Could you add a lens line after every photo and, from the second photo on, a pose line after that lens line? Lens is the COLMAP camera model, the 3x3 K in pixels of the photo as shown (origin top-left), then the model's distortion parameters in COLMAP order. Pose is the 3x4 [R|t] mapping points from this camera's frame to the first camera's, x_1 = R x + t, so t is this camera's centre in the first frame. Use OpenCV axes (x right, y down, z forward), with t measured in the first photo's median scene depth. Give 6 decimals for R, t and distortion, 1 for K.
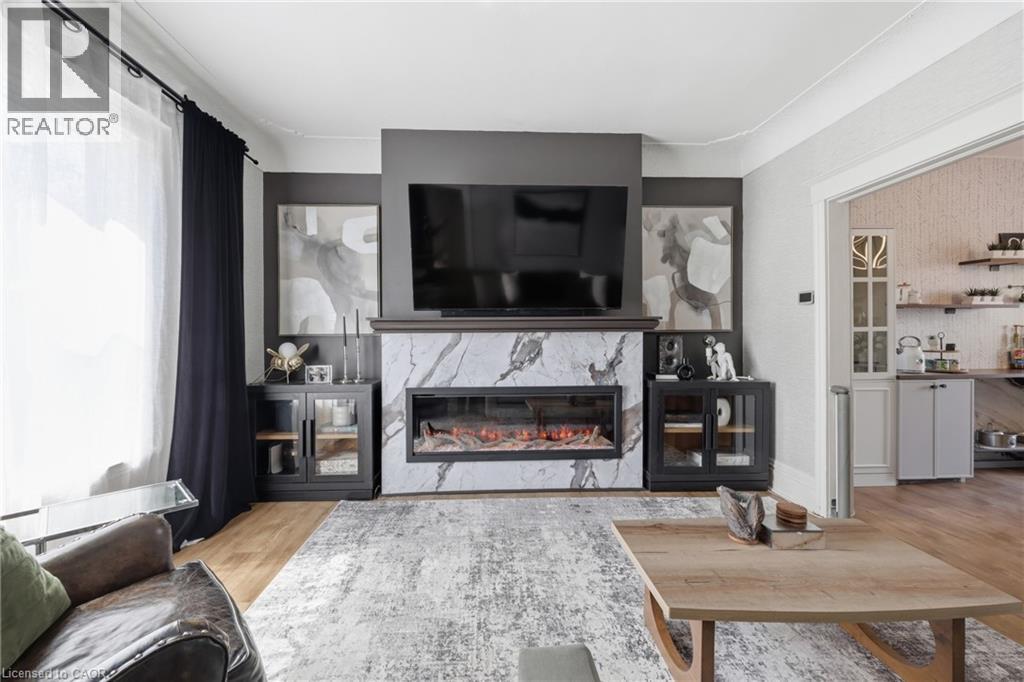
lens RADIAL K [[414.1, 0, 505.9], [0, 414.1, 335.4], [0, 0, 1]] dist [-0.003706, 0.000907]
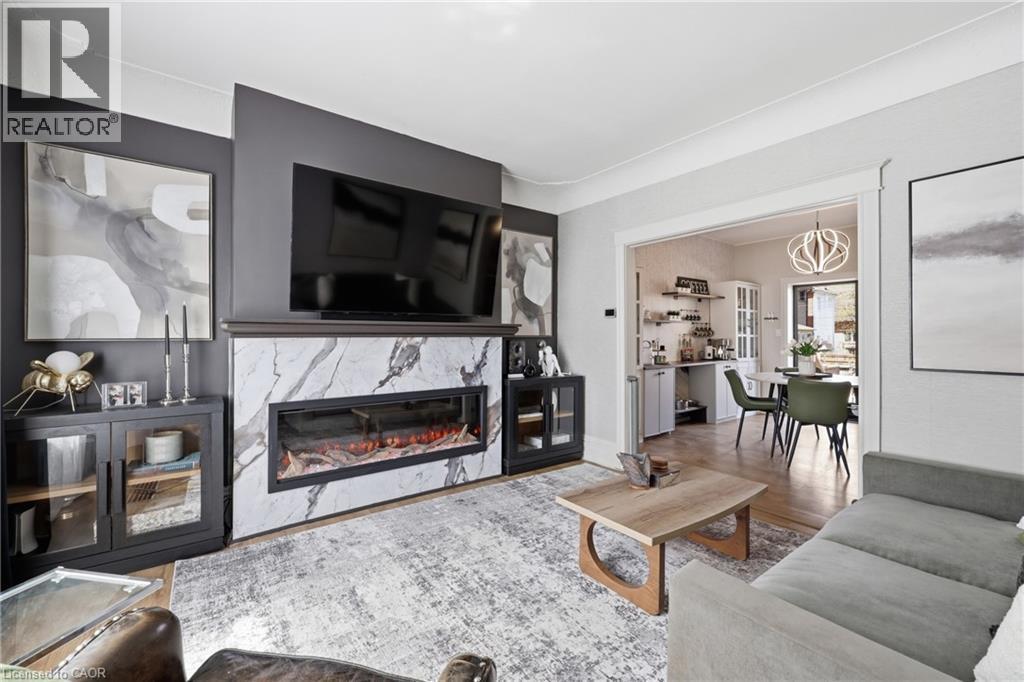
lens RADIAL K [[414.1, 0, 504.2], [0, 414.1, 335.6], [0, 0, 1]] dist [-0.003706, 0.000907]
pose [[0.832040, 0.005989, 0.554683, -0.300013], [-0.001022, 0.999957, -0.009263, -0.002063], [-0.554714, 0.007140, 0.832010, 0.045283]]
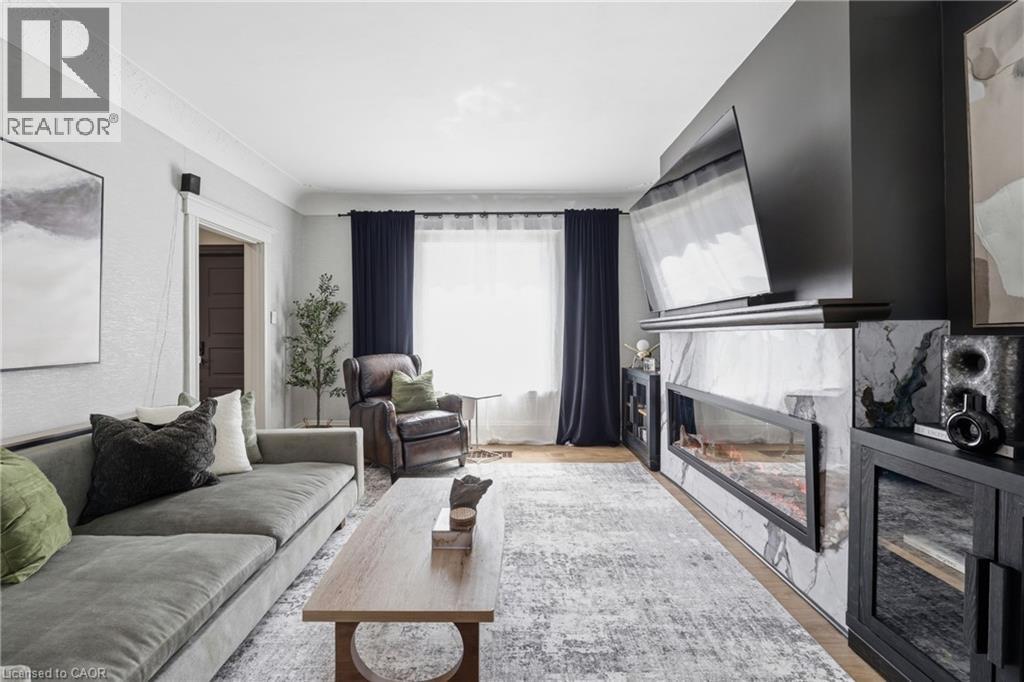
lens RADIAL K [[414.1, 0, 504.3], [0, 414.1, 339.6], [0, 0, 1]] dist [-0.003706, 0.000907]
pose [[-0.055543, 0.010855, -0.998397, 0.863720], [0.001597, 0.999941, 0.010783, -0.000946], [0.998455, -0.000995, -0.055557, 0.605177]]
